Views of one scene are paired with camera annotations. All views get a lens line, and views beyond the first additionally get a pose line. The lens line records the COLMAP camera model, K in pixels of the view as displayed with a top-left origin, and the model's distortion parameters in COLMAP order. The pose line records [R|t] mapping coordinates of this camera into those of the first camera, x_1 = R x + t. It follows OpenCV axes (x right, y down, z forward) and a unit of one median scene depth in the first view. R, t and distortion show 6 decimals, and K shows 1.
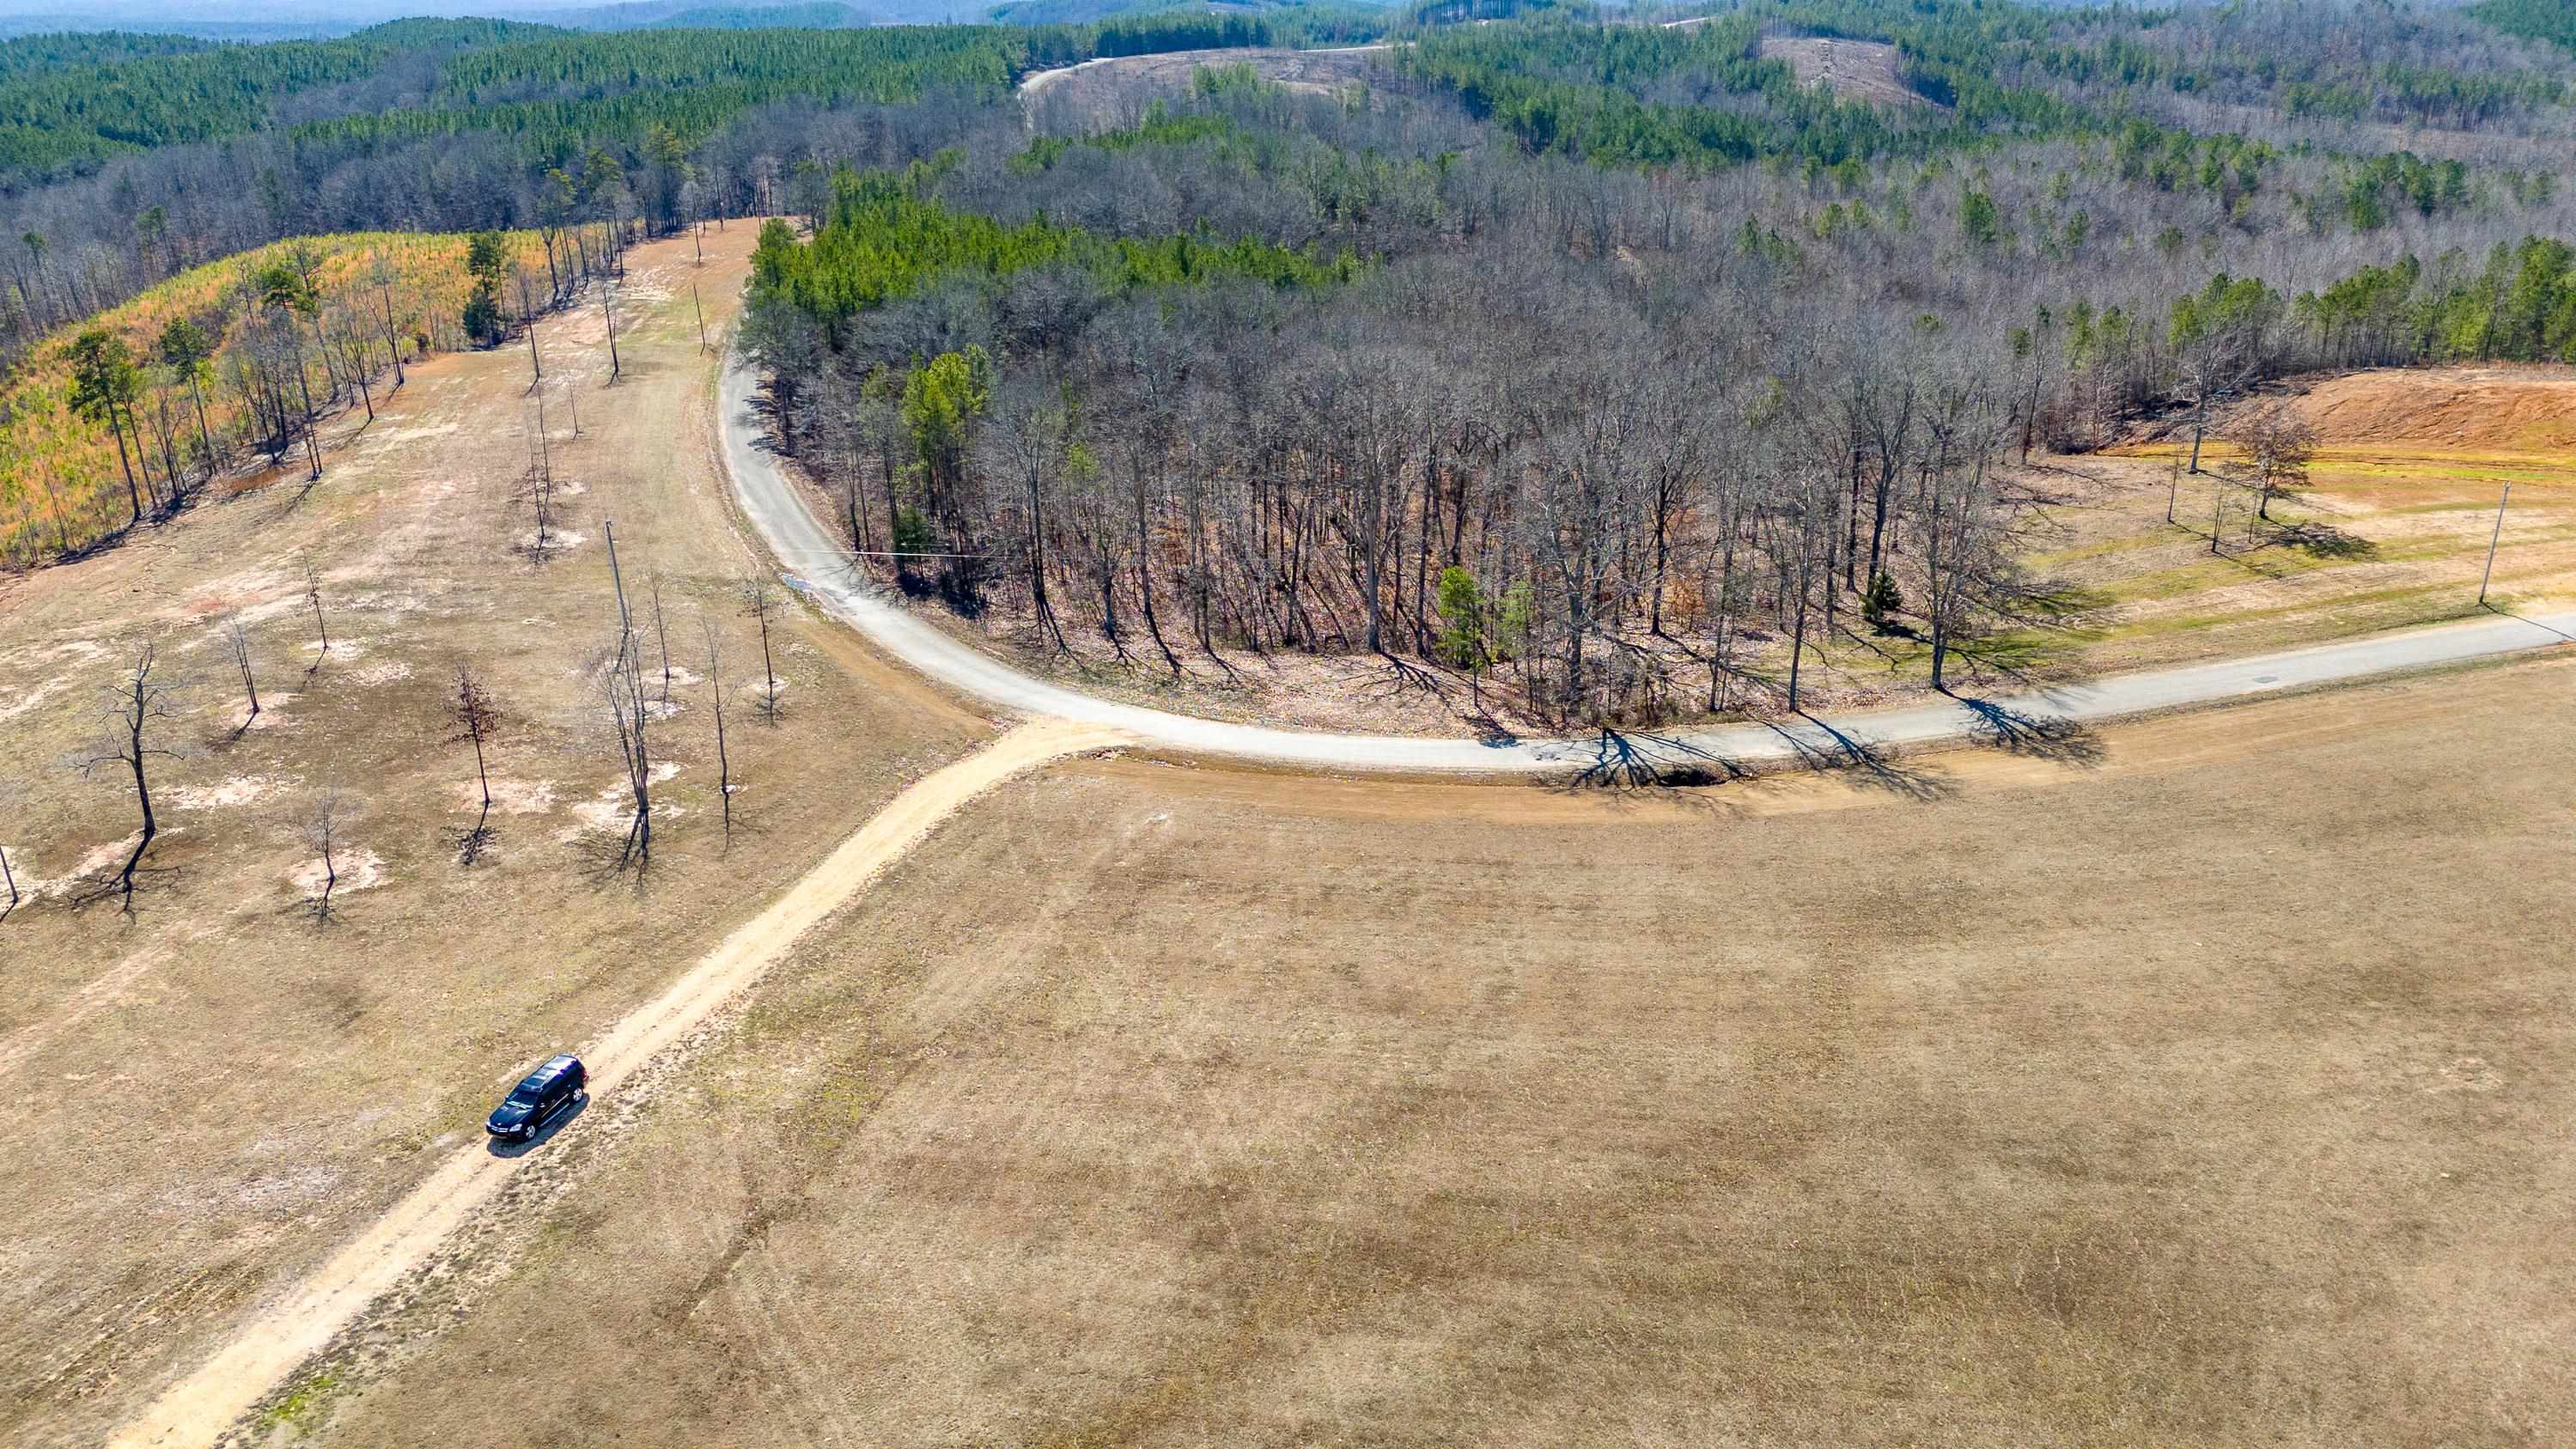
lens RADIAL K [[1882.8, 0, 1288.0], [0, 1882.8, 724.5], [0, 0, 1]] dist [0.103844, -0.112808]
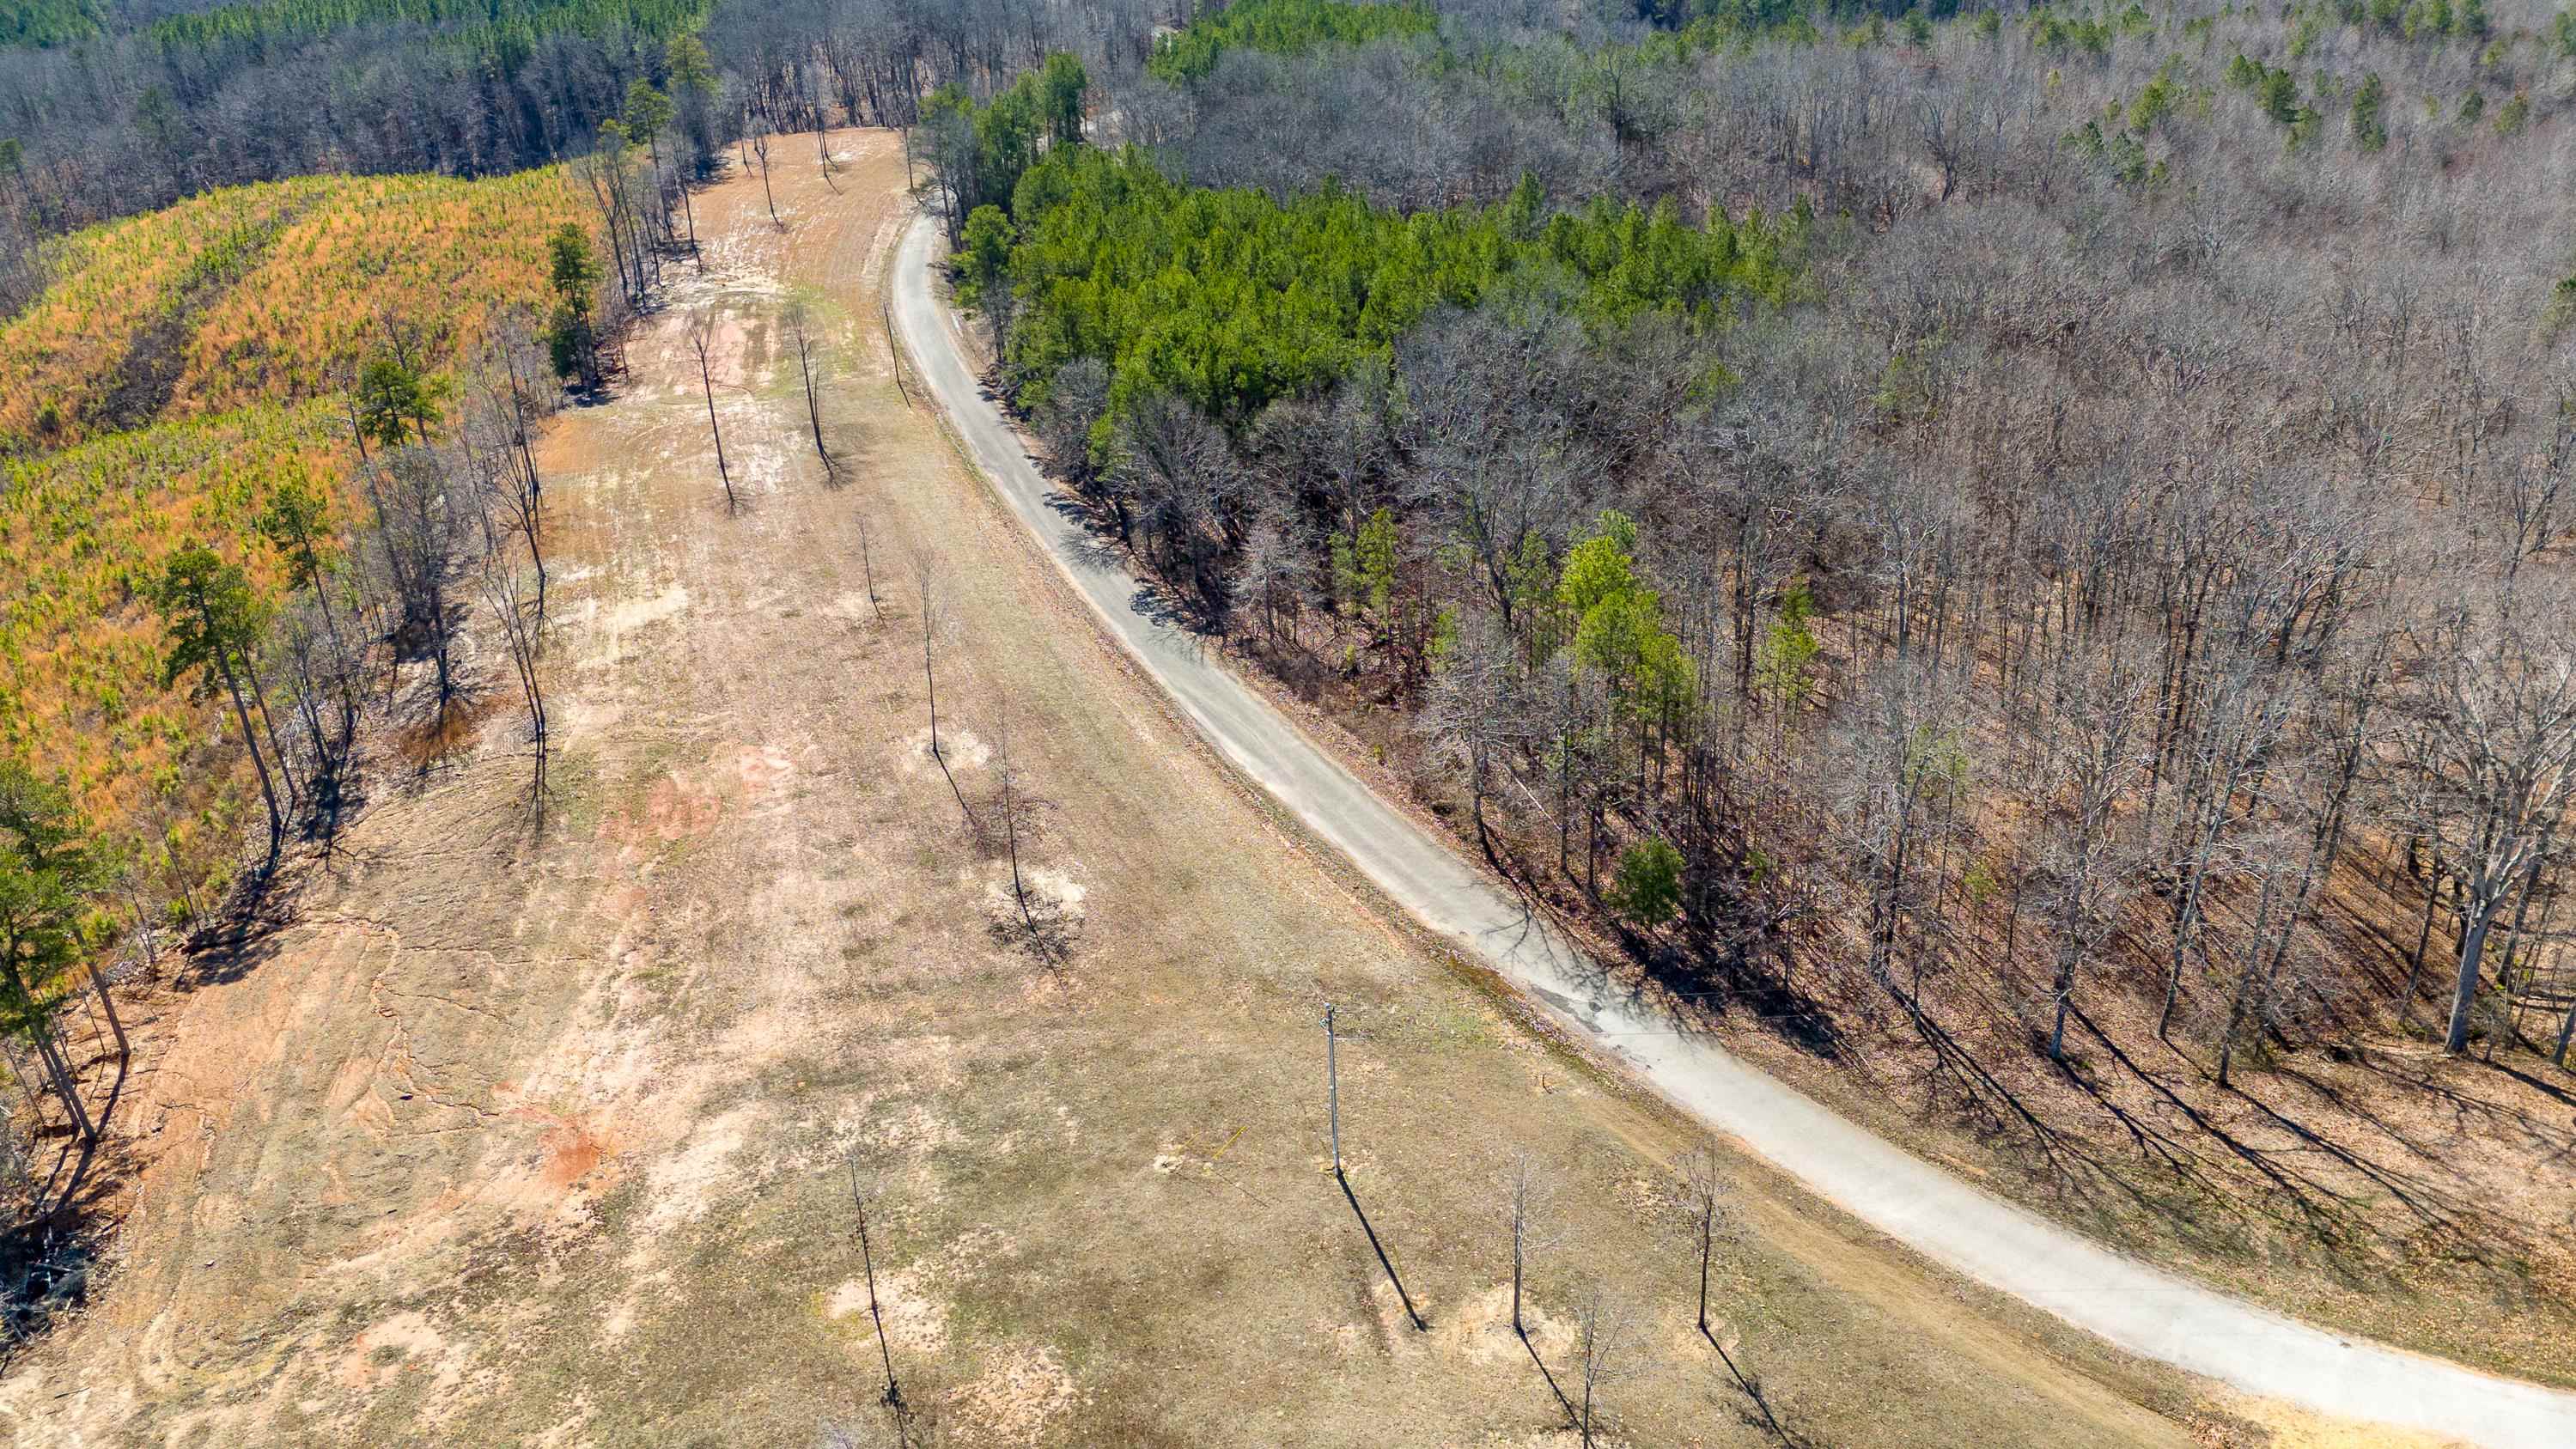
lens RADIAL K [[1882.8, 0, 1288.0], [0, 1882.8, 724.5], [0, 0, 1]] dist [0.103844, -0.112808]
pose [[0.996279, -0.055780, 0.065702, -0.341835], [0.049763, 0.994707, 0.089893, -0.204675], [-0.070368, -0.086289, 0.993782, 0.390810]]
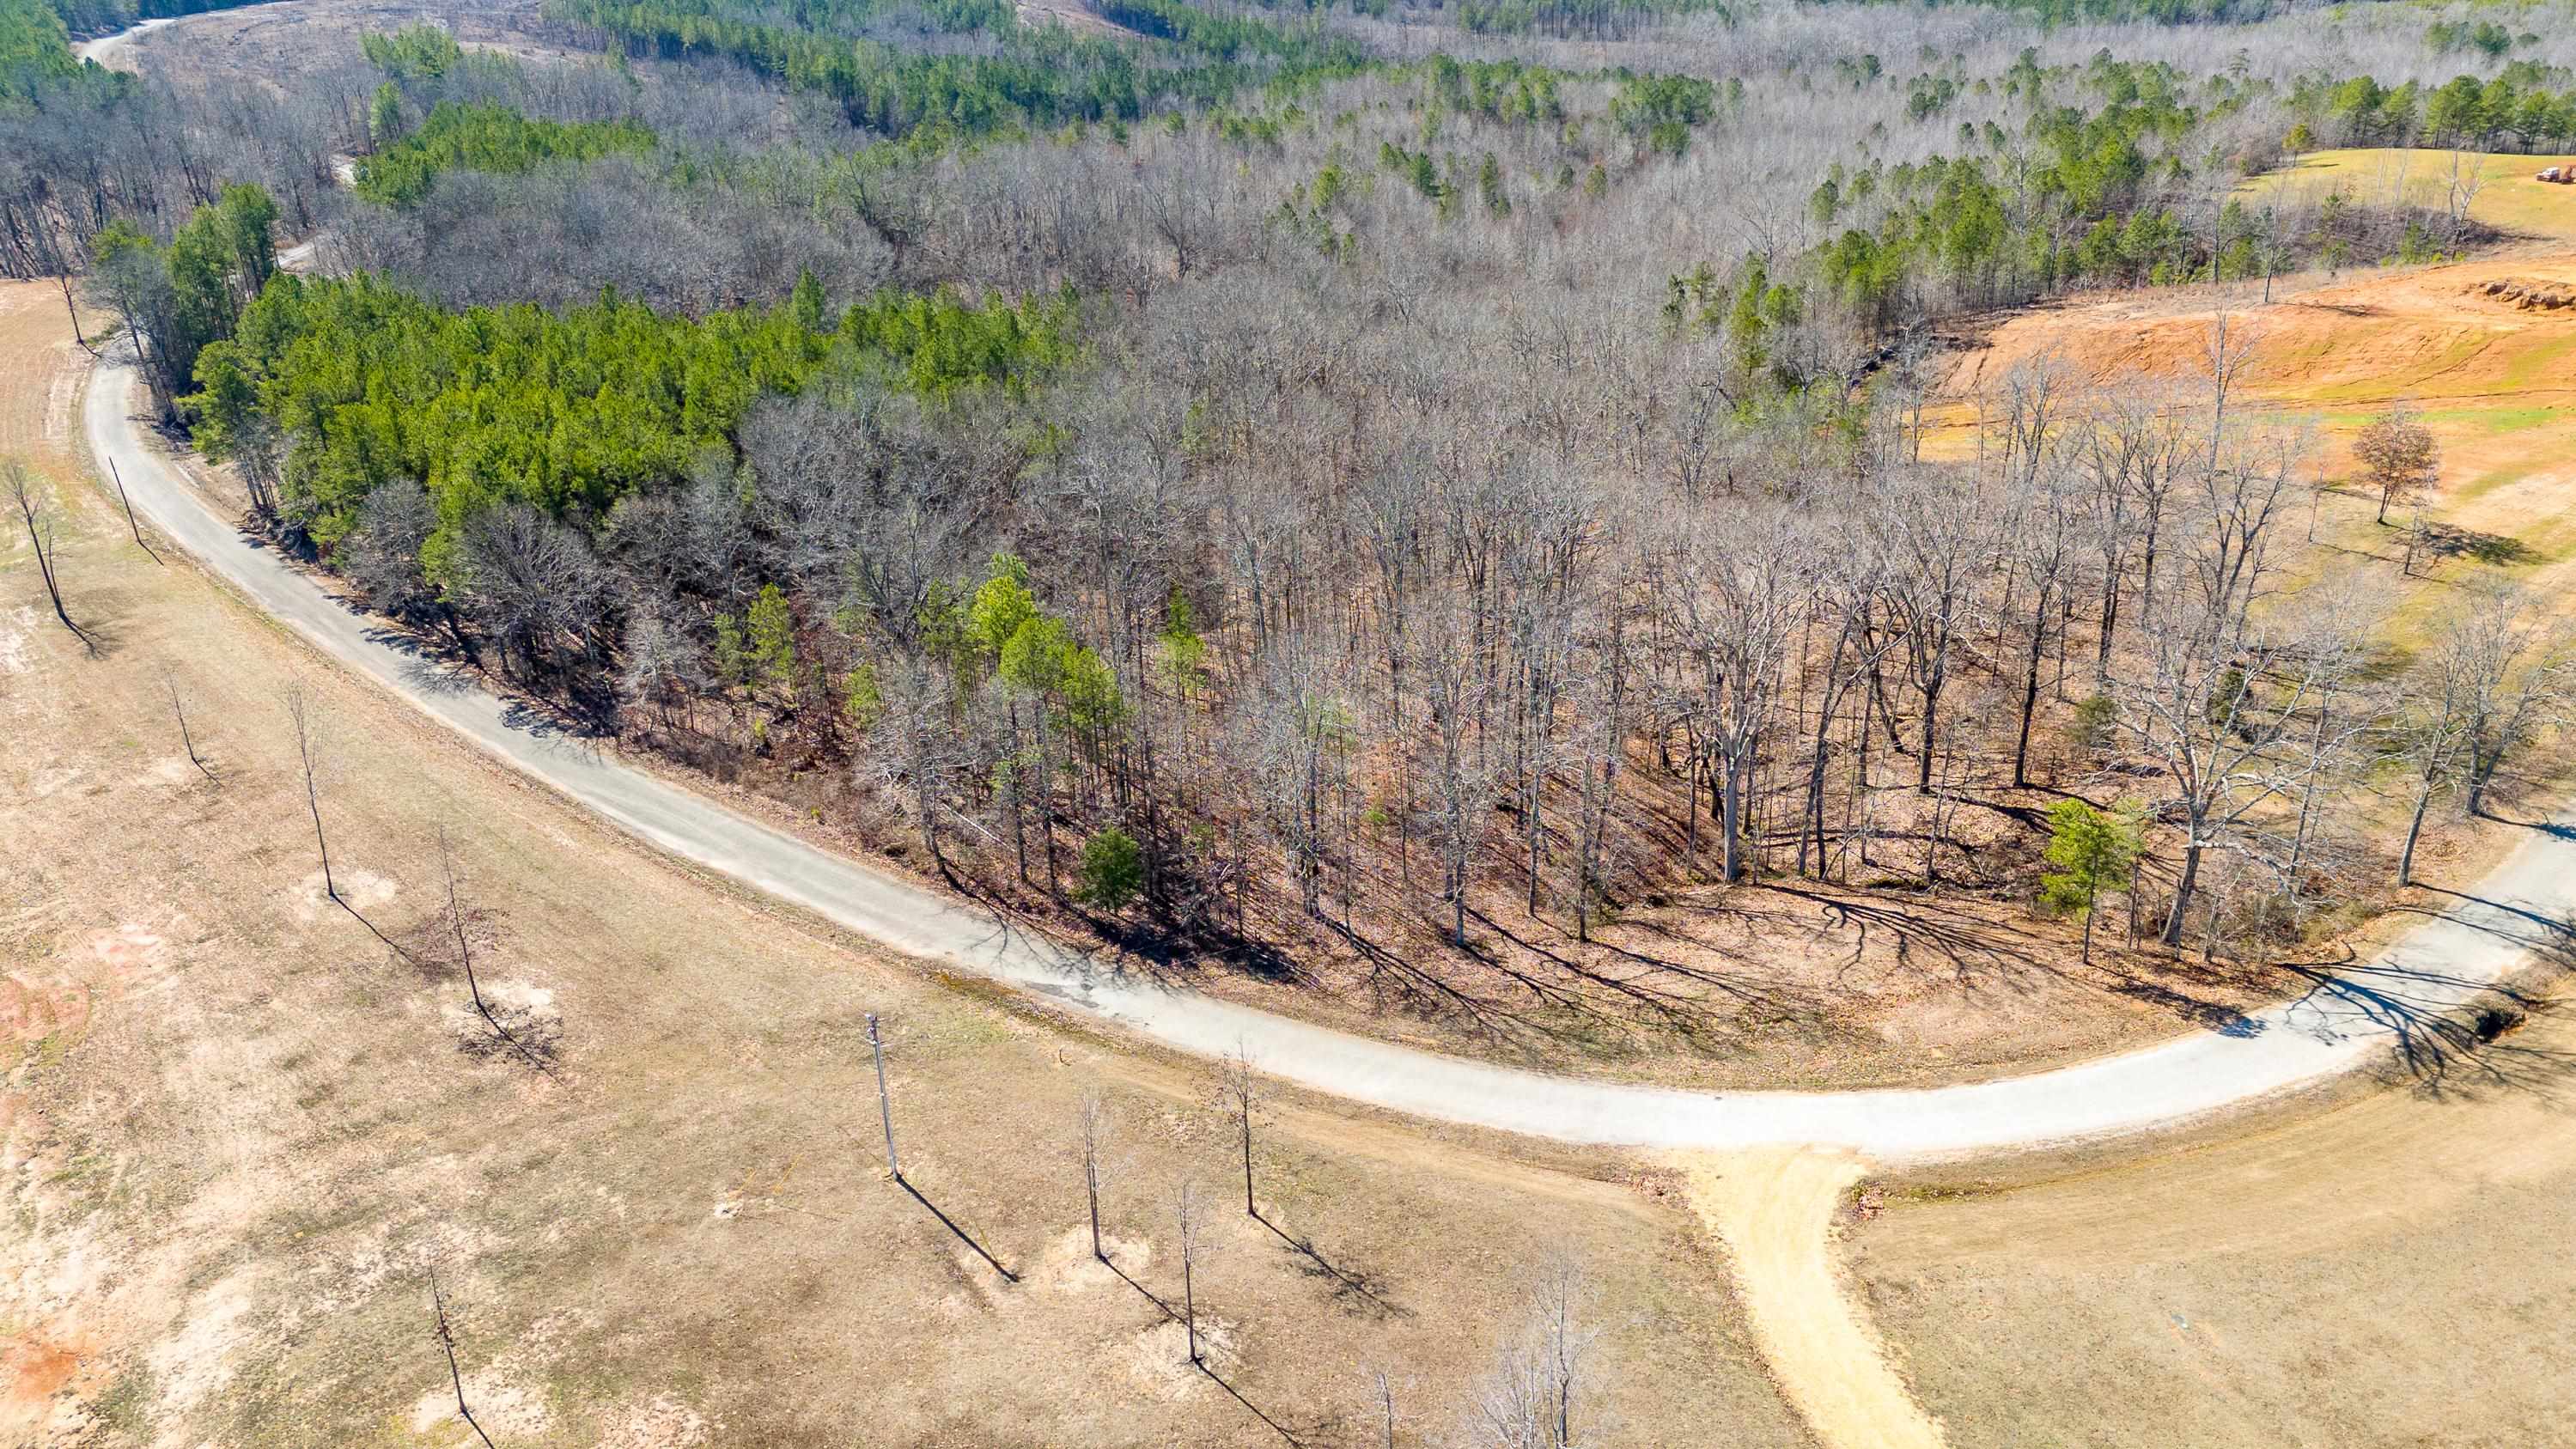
lens RADIAL K [[1882.8, 0, 1288.0], [0, 1882.8, 724.5], [0, 0, 1]] dist [0.103844, -0.112808]
pose [[0.884215, -0.205722, 0.419336, -0.401691], [0.189192, 0.978581, 0.081149, -0.187056], [-0.427049, 0.007582, 0.904197, 0.350689]]
